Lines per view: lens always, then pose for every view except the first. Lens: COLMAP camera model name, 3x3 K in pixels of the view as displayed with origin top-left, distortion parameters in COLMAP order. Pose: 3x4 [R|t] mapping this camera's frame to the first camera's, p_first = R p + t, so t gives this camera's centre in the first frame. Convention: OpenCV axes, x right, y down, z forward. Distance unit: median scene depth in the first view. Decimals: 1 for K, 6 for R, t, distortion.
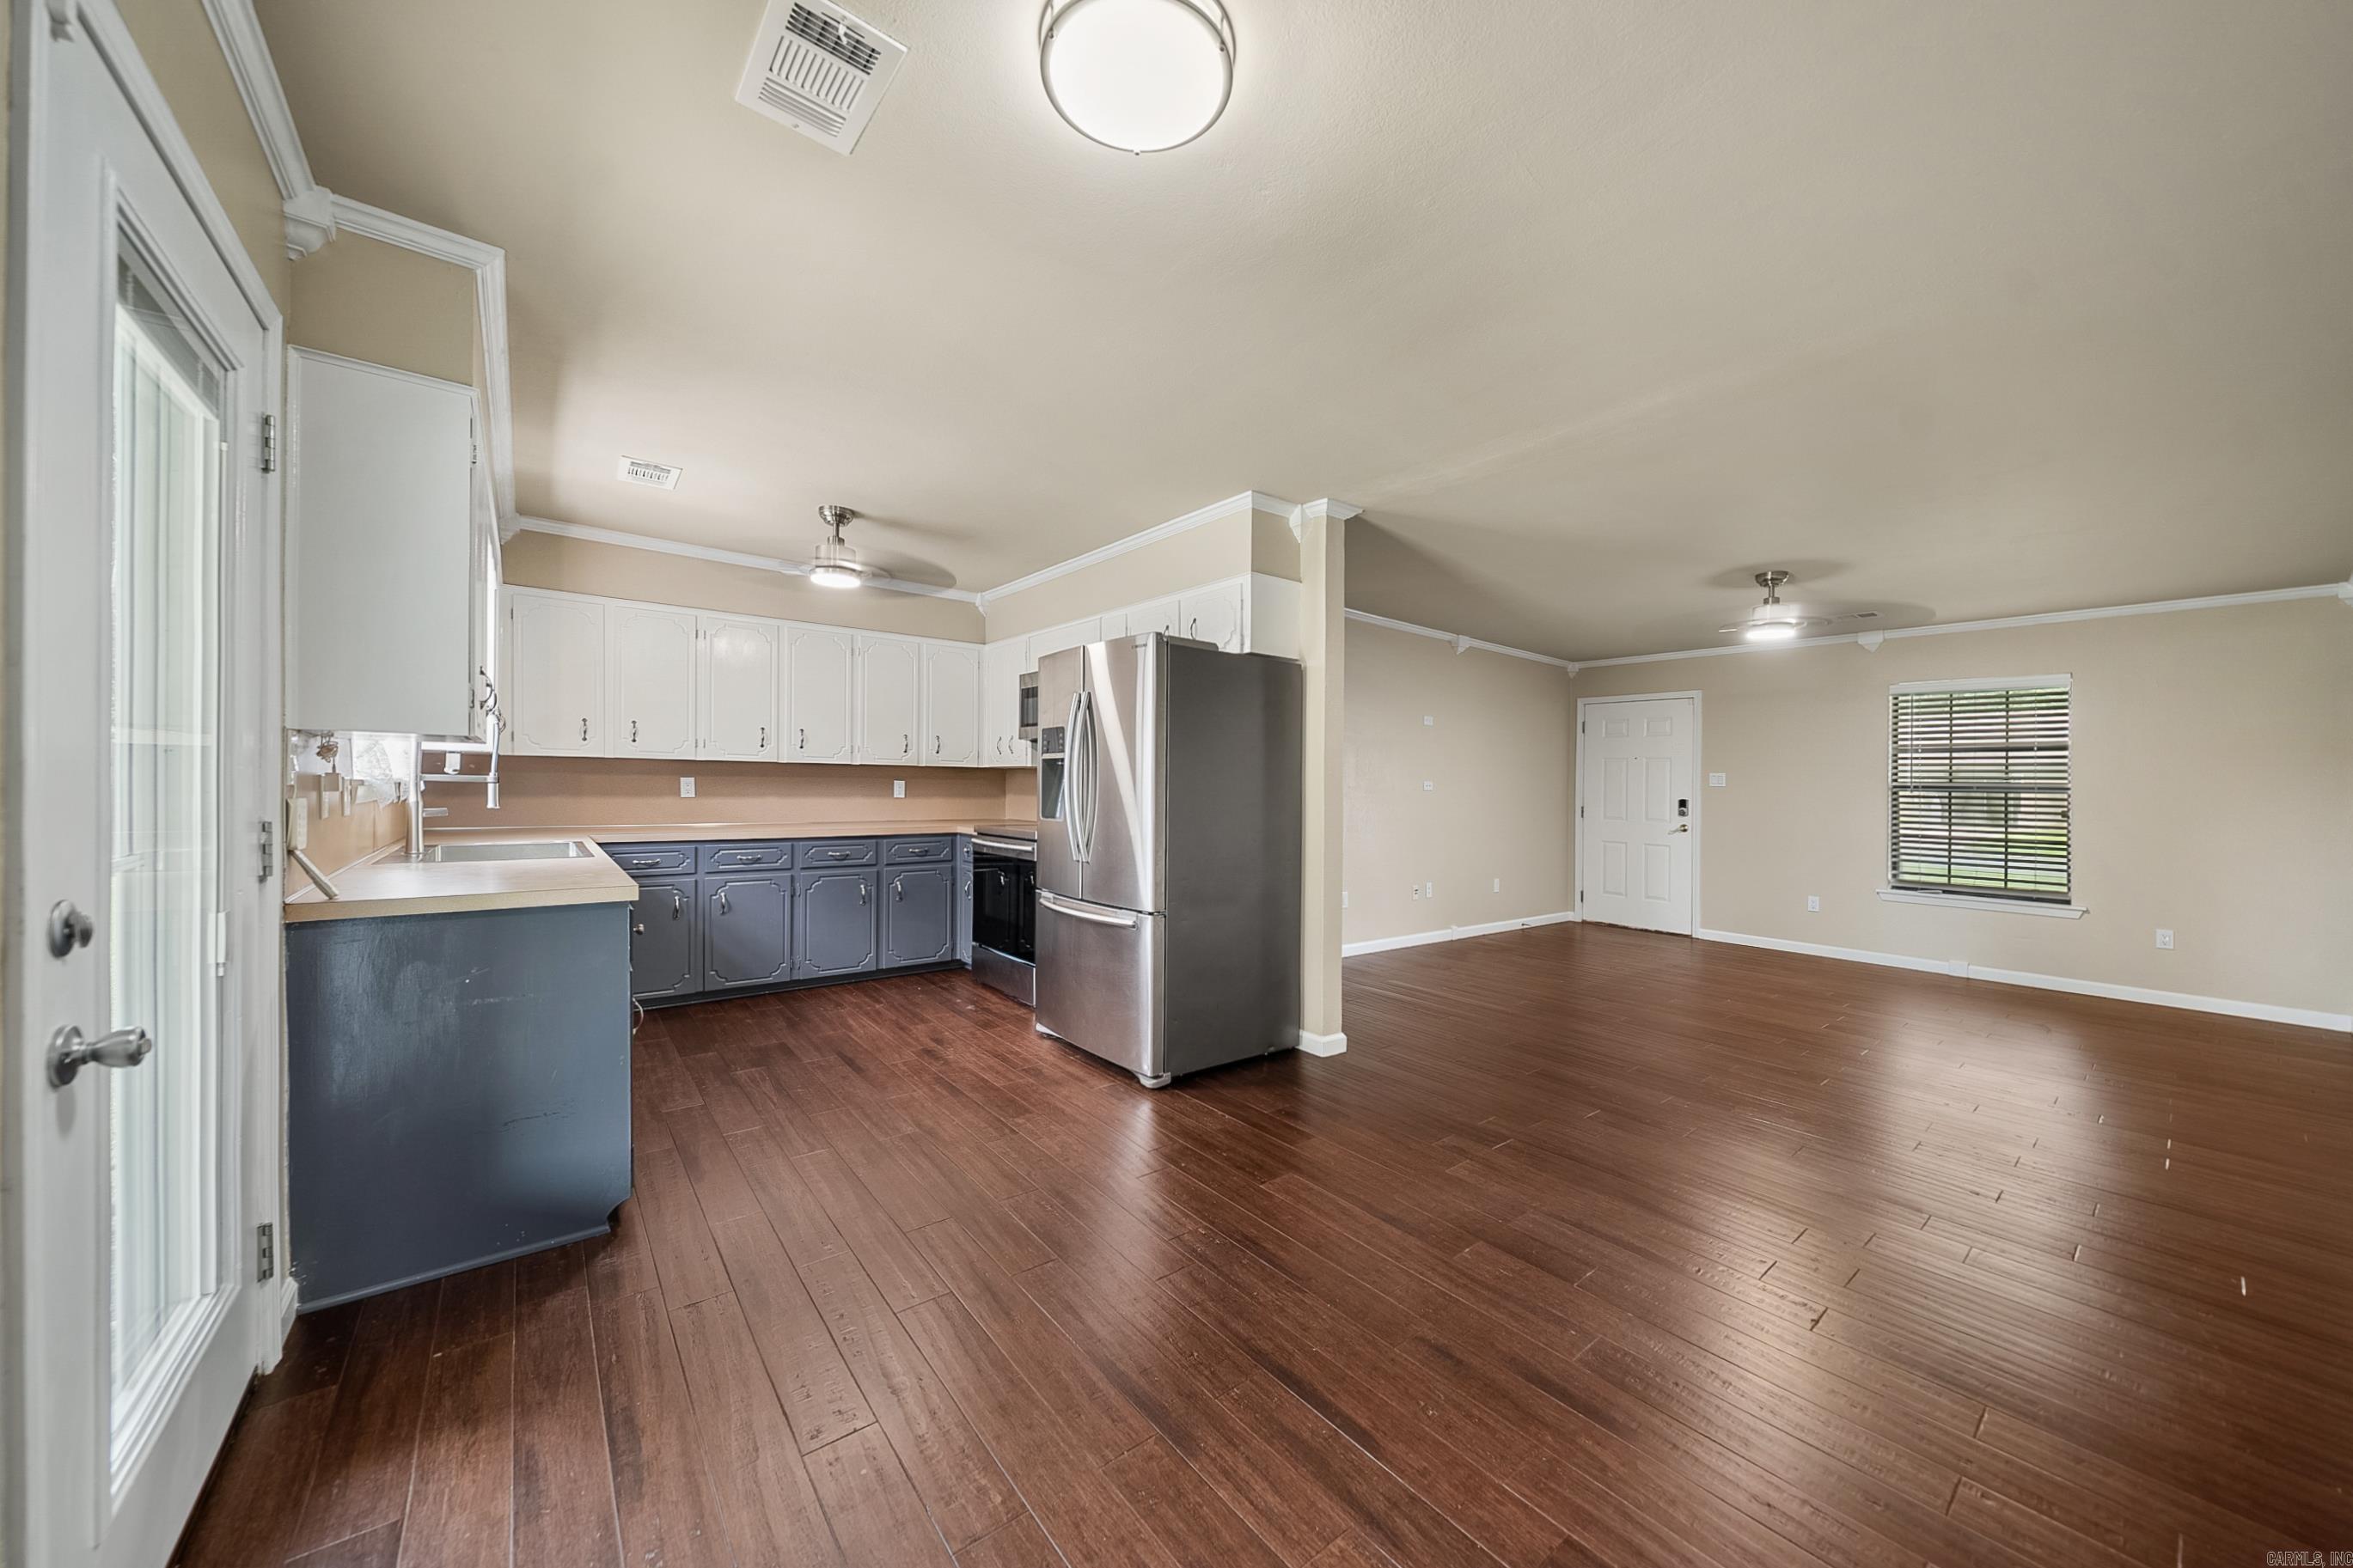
lens RADIAL K [[840.0, 0, 1213.9], [0, 840.0, 820.6], [0, 0, 1]] dist [-0.000560, -0.000090]
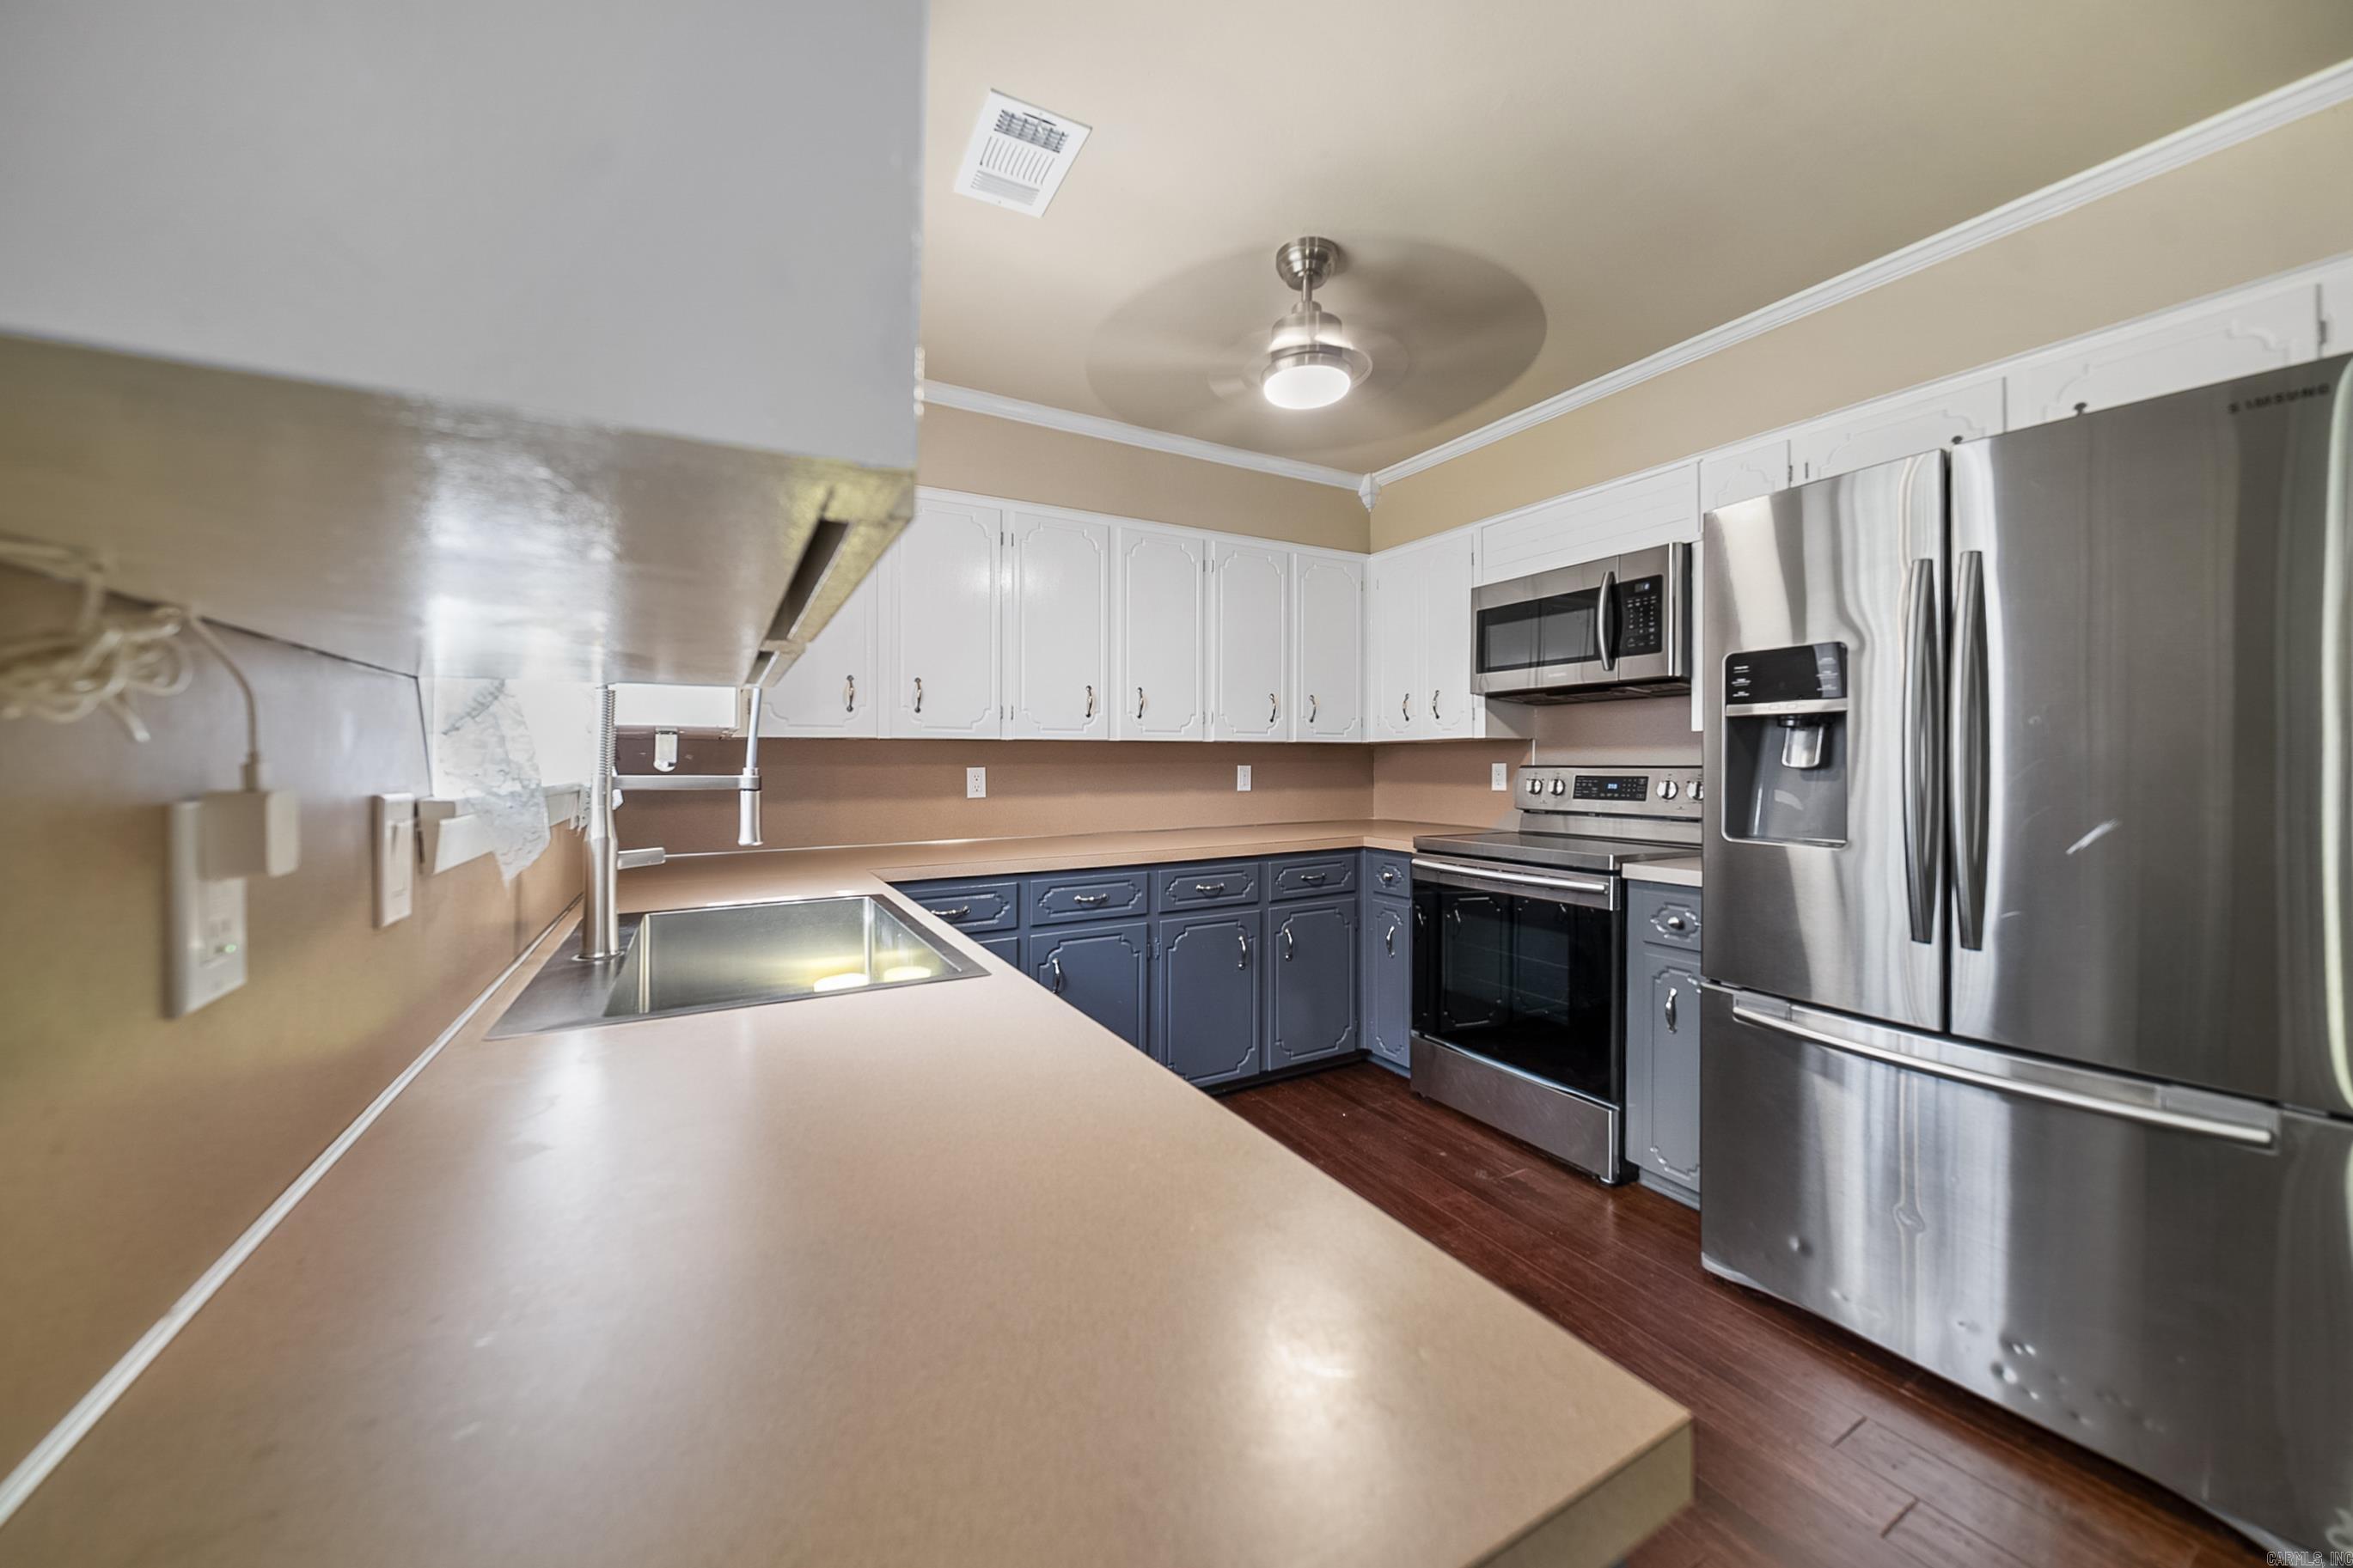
lens RADIAL K [[820.2, 0, 1157.9], [0, 820.2, 777.2], [0, 0, 1]] dist [-0.000764, -0.000086]
pose [[0.983852, -0.016778, -0.178198, -0.422521], [0.012271, 0.999577, -0.026364, -0.028385], [0.178565, 0.023751, 0.983641, 0.452399]]
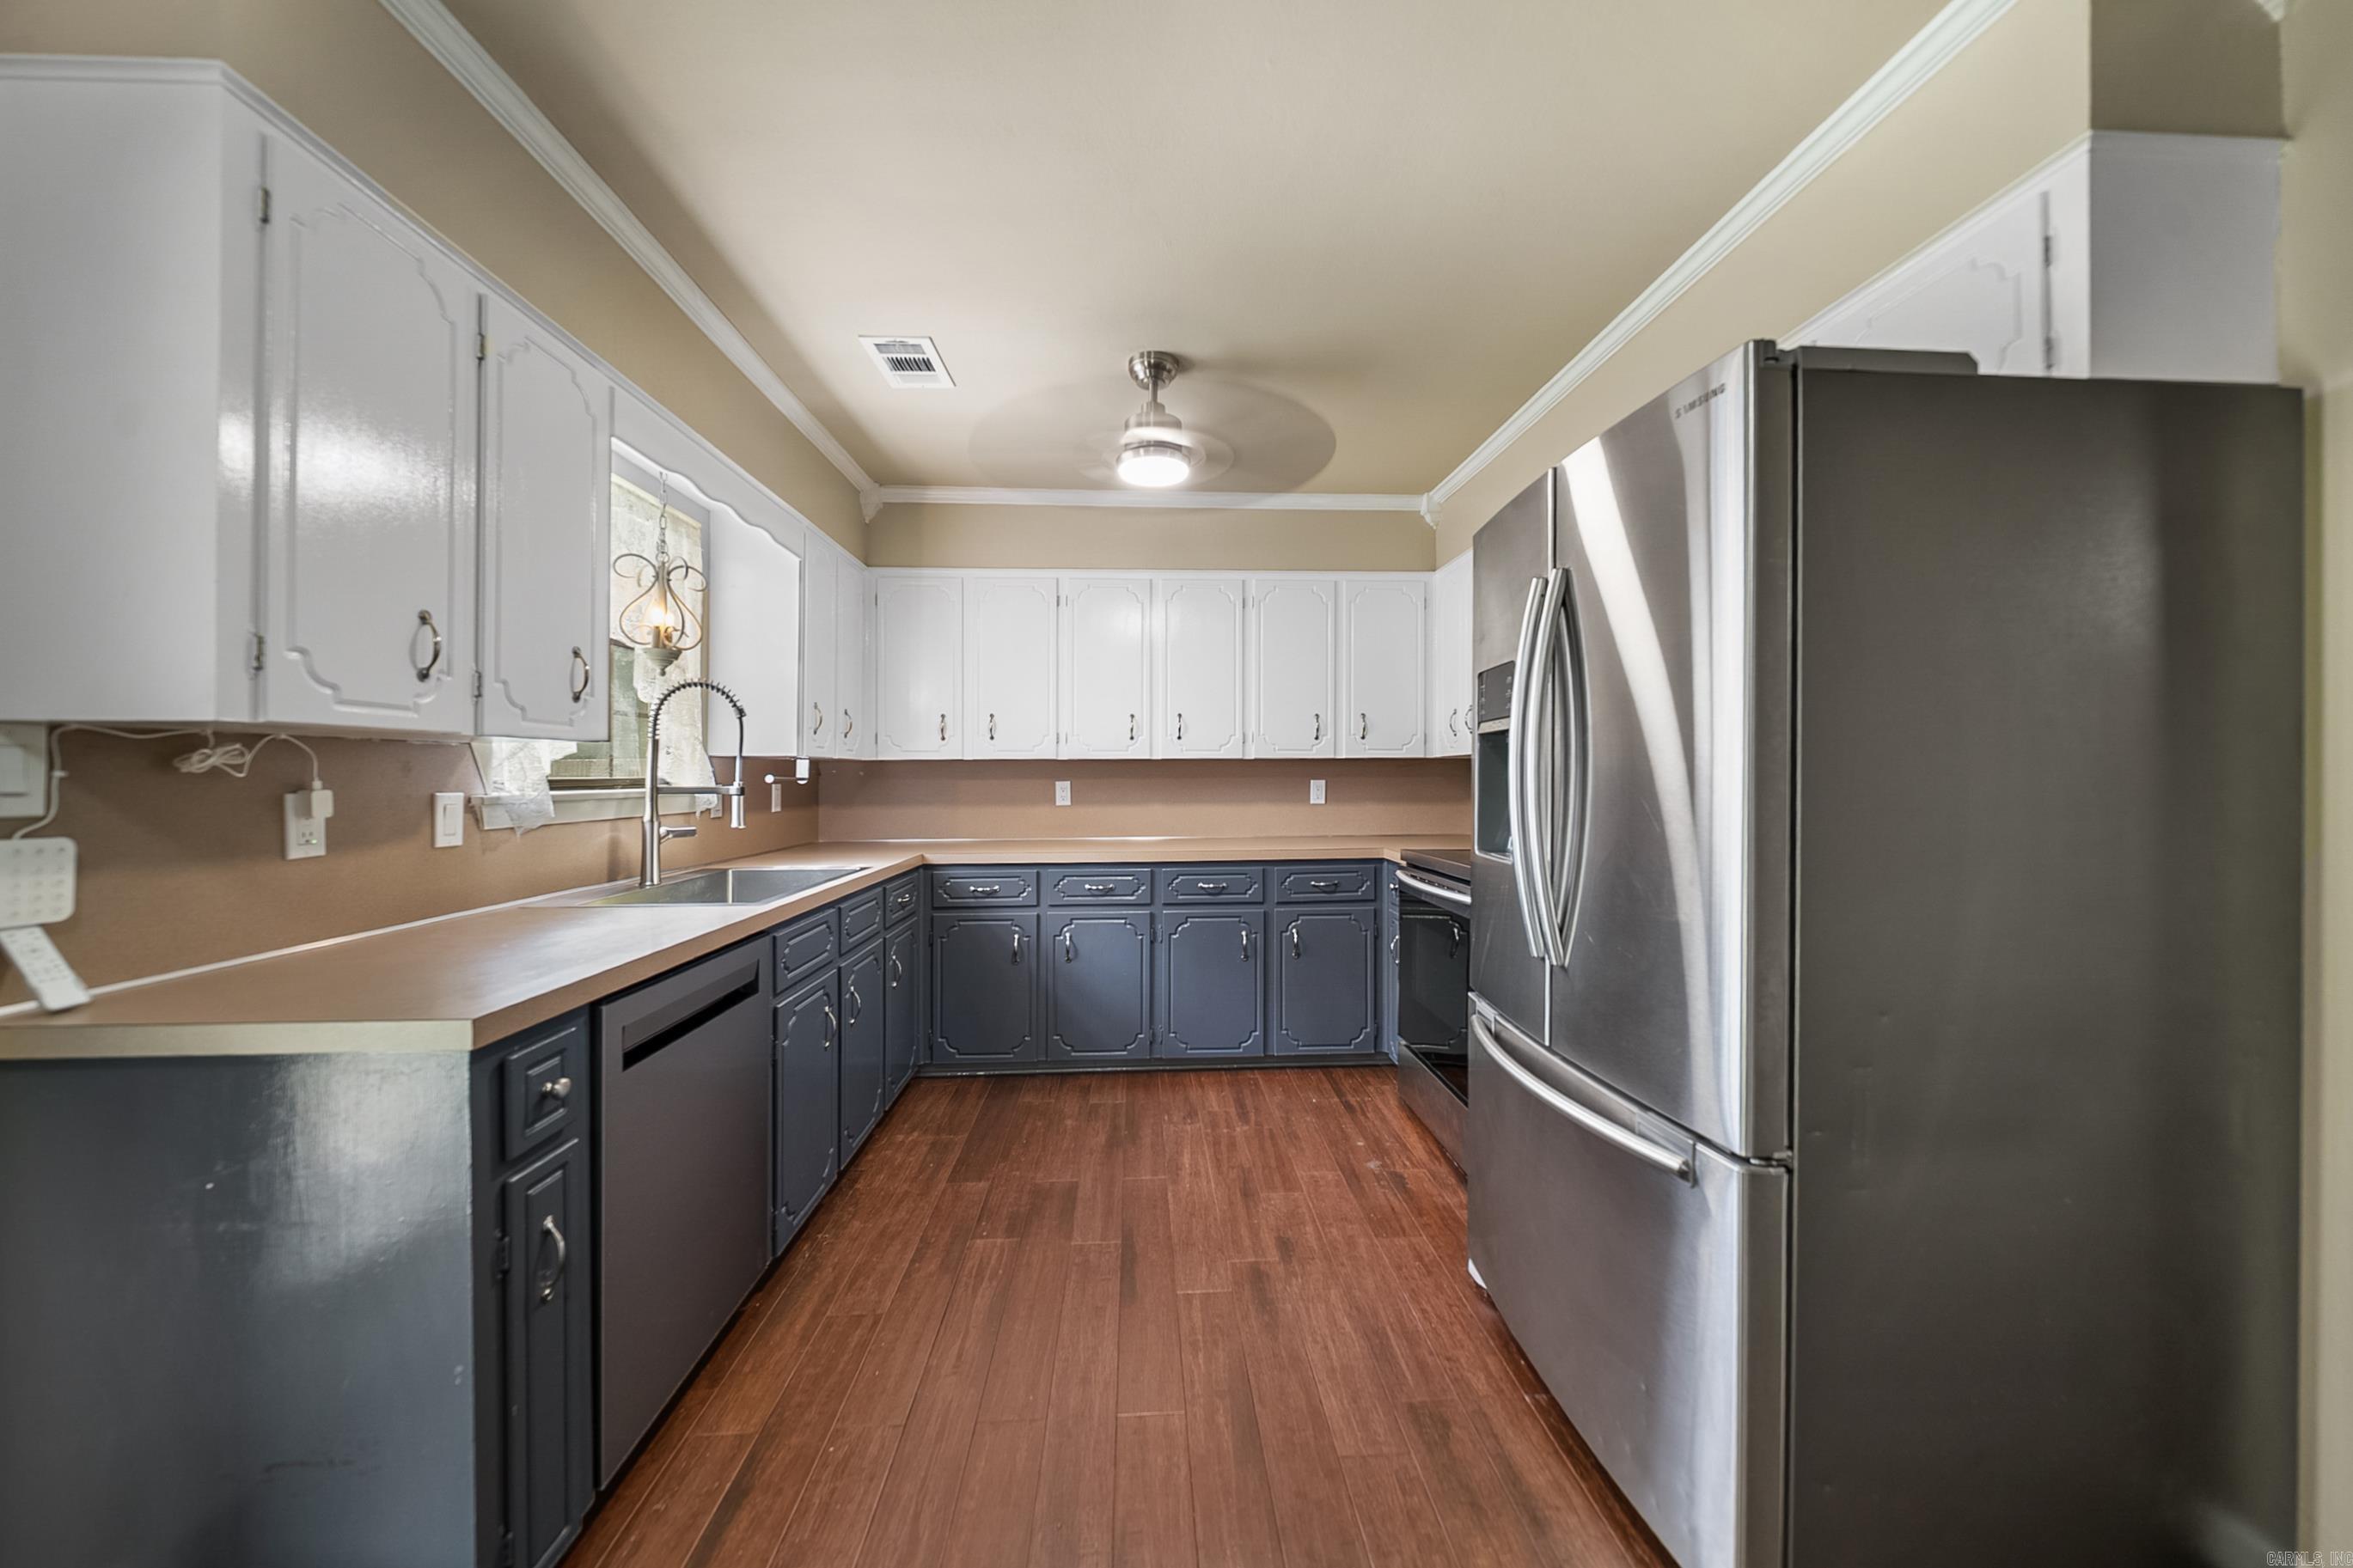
lens RADIAL K [[835.8, 0, 1206.4], [0, 835.8, 795.4], [0, 0, 1]] dist [0.000159, 0.000018]
pose [[0.806696, -0.005575, -0.590940, -0.038831], [-0.008175, 0.999755, -0.020592, -0.024607], [0.590910, 0.021443, 0.806453, 0.480432]]
